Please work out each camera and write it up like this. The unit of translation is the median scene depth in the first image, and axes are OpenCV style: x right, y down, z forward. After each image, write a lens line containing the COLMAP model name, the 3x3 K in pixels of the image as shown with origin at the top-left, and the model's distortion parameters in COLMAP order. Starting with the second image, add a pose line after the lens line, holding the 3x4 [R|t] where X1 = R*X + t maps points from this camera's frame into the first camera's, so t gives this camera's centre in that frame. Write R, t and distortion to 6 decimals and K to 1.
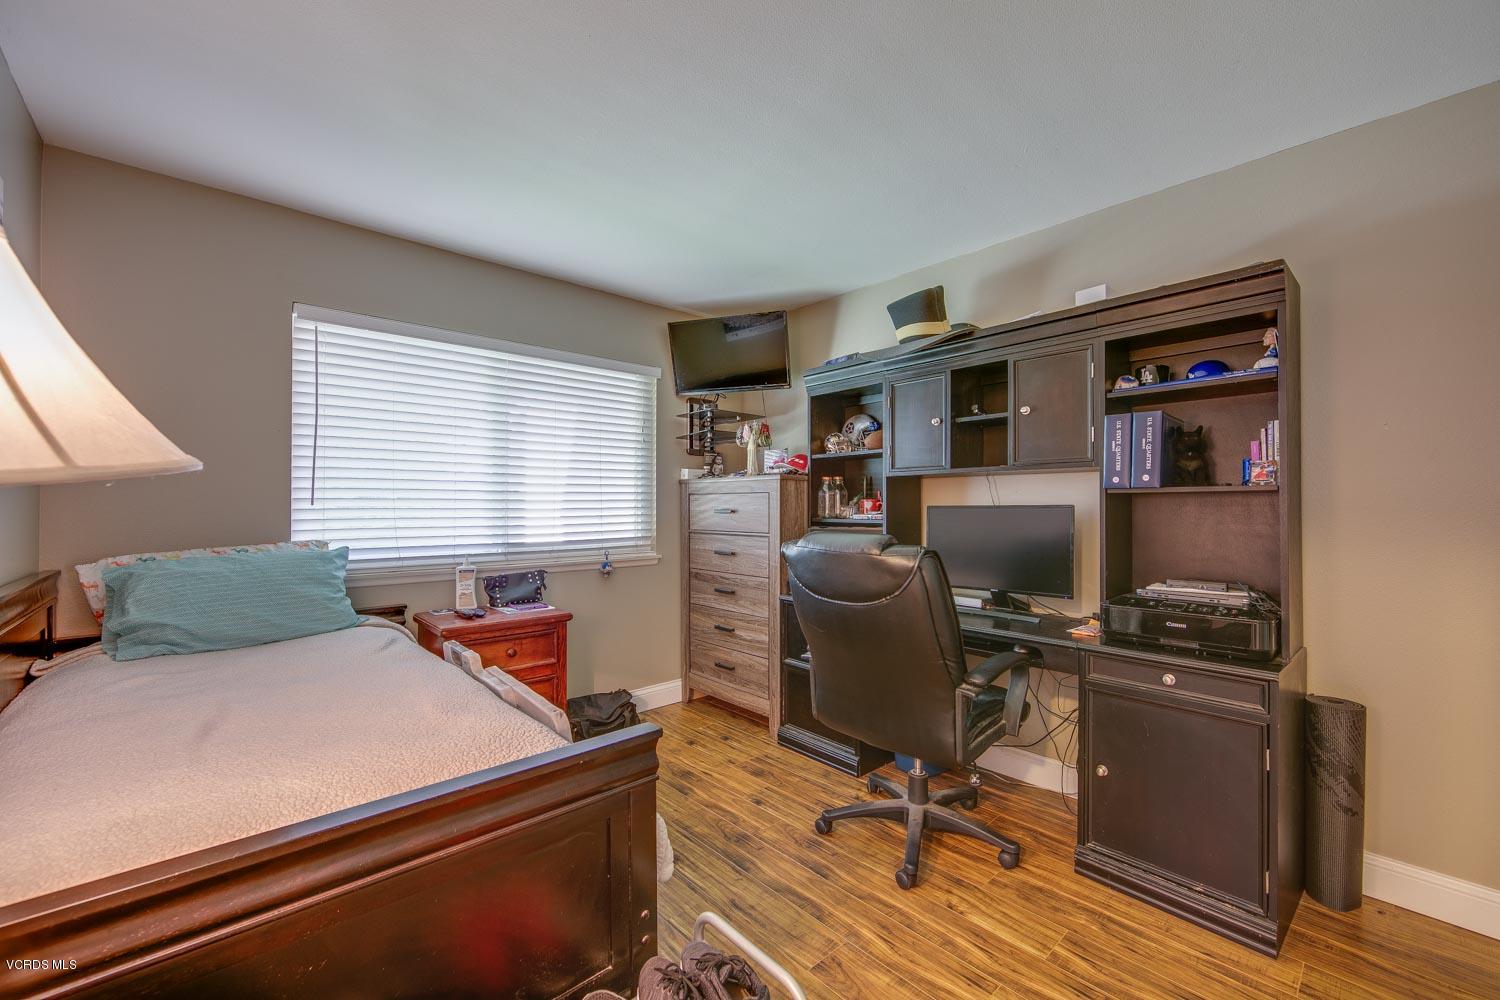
lens RADIAL K [[599.5, 0, 757.9], [0, 599.5, 500.2], [0, 0, 1]] dist [-0.004041, 0.000814]
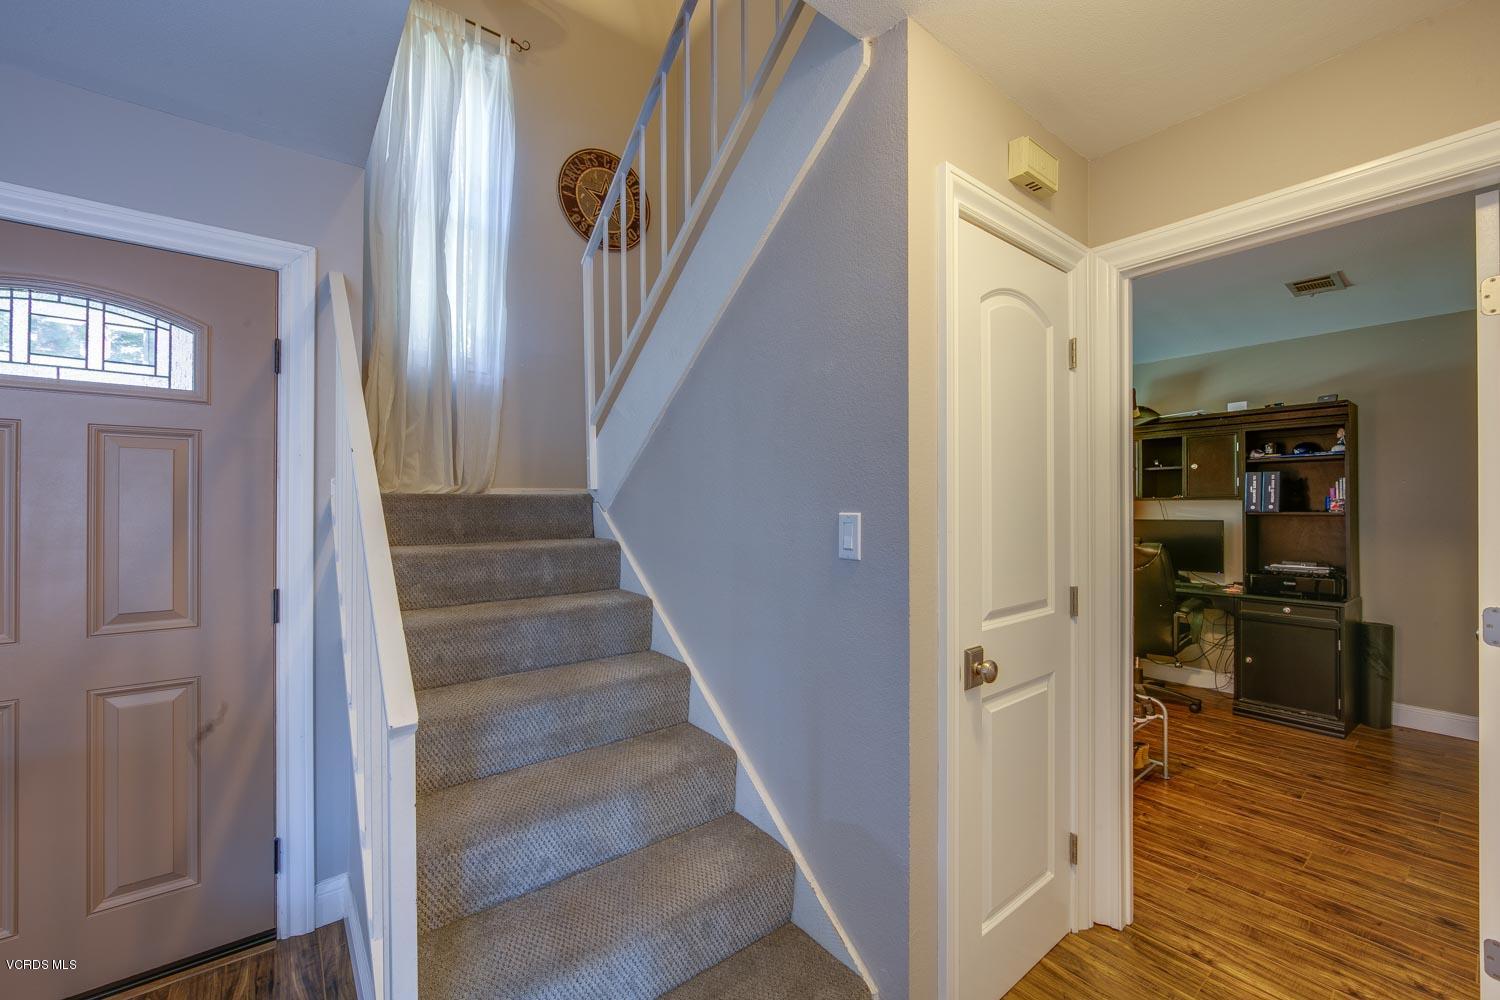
lens RADIAL K [[599.5, 0, 761.2], [0, 599.5, 499.0], [0, 0, 1]] dist [-0.004041, 0.000814]
pose [[0.997789, -0.000979, -0.066452, -0.844880], [0.000821, 0.999997, -0.002407, -0.059934], [0.066454, 0.002347, 0.997787, -1.005751]]
